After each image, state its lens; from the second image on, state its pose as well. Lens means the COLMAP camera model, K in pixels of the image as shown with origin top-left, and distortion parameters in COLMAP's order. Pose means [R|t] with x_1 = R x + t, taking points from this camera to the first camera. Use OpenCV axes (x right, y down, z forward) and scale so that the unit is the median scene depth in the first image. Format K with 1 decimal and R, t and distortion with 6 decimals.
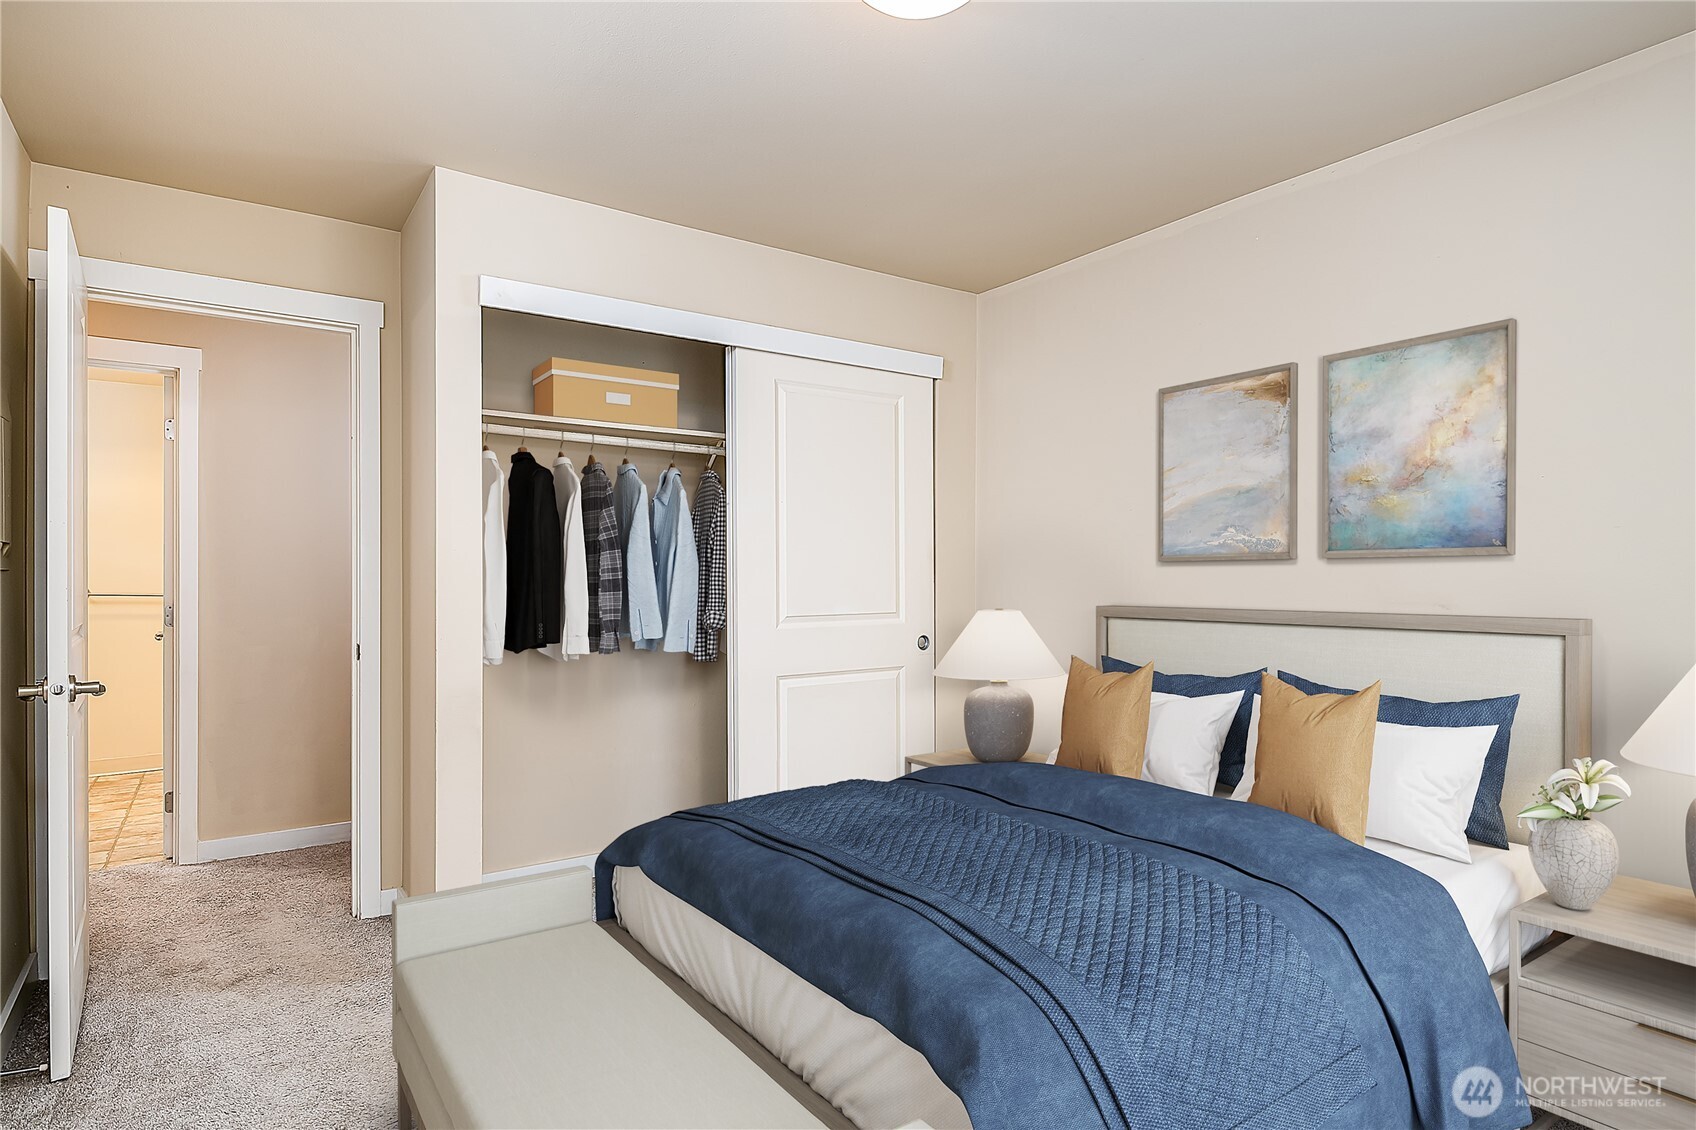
lens RADIAL K [[924.4, 0, 848.1], [0, 924.4, 569.8], [0, 0, 1]] dist [-0.001256, -0.000444]
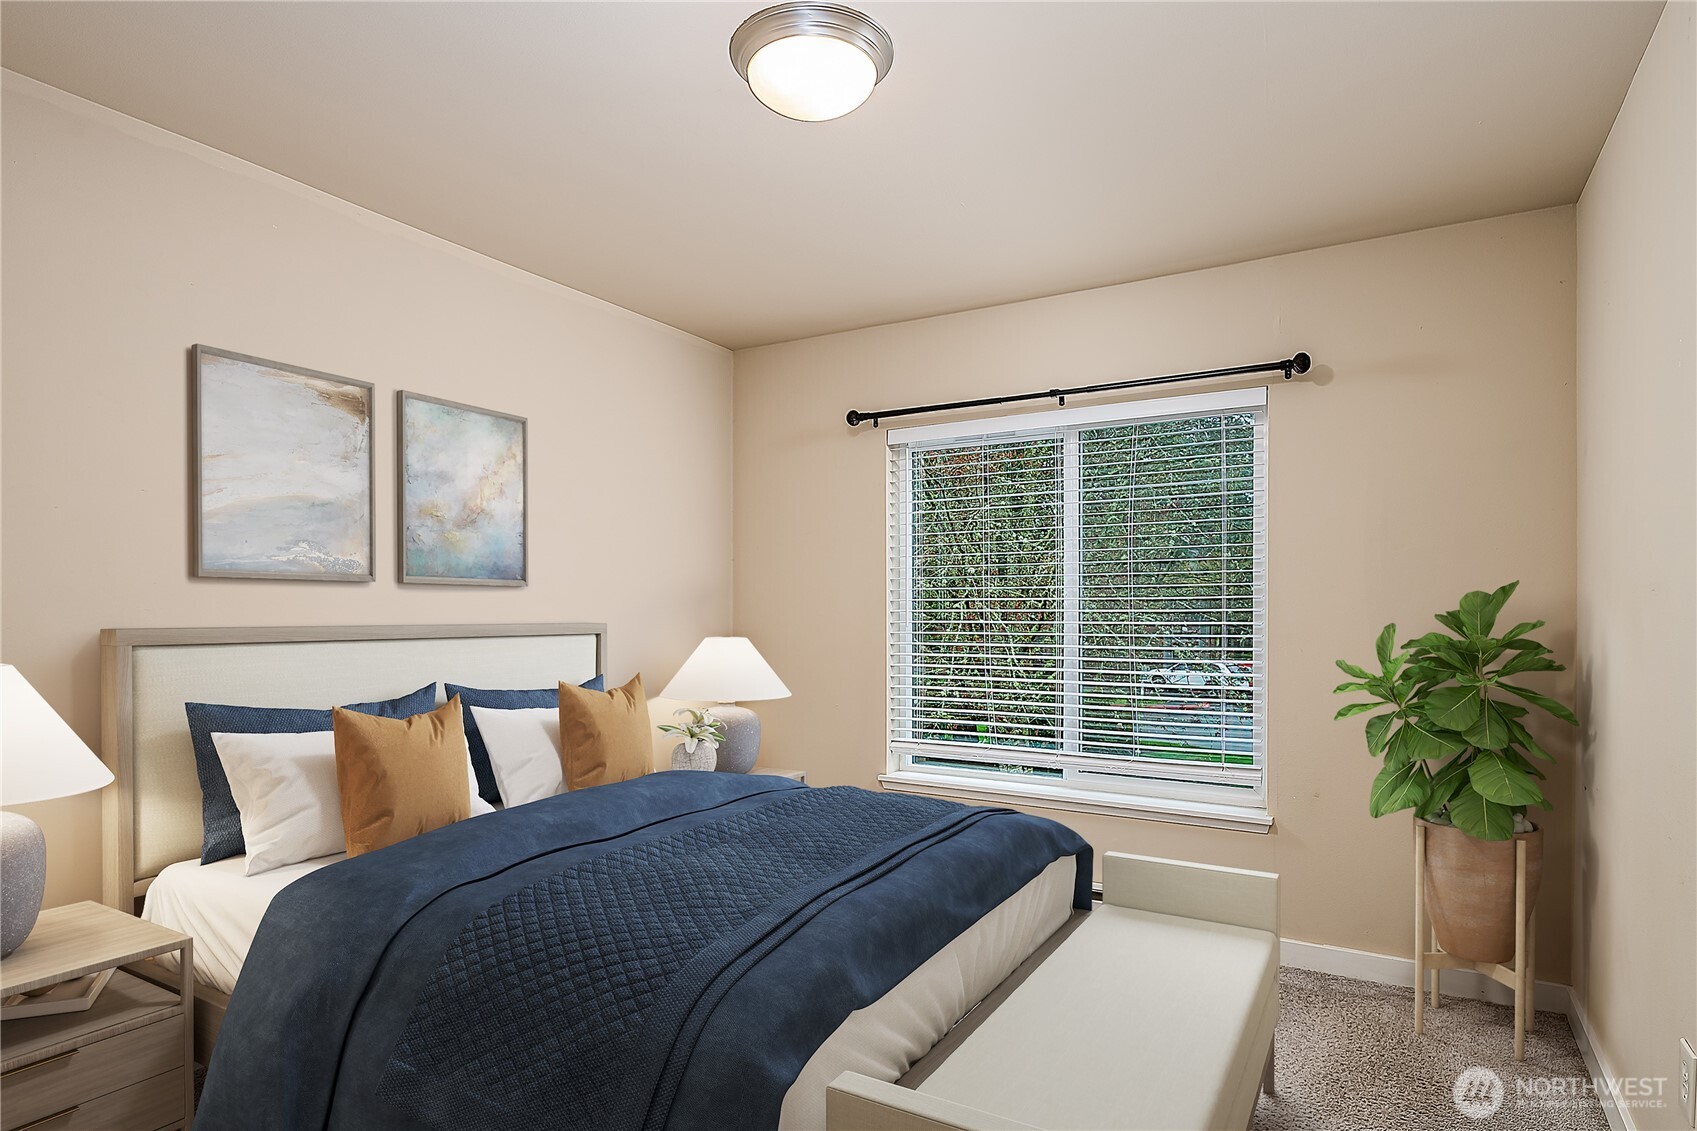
lens RADIAL K [[924.9, 0, 817.3], [0, 924.9, 628.4], [0, 0, 1]] dist [-0.001256, -0.000444]
pose [[-0.396684, -0.015717, 0.917820, -0.653301], [-0.010454, 0.999866, 0.012604, 0.021997], [-0.917895, -0.004595, -0.396796, 1.003942]]
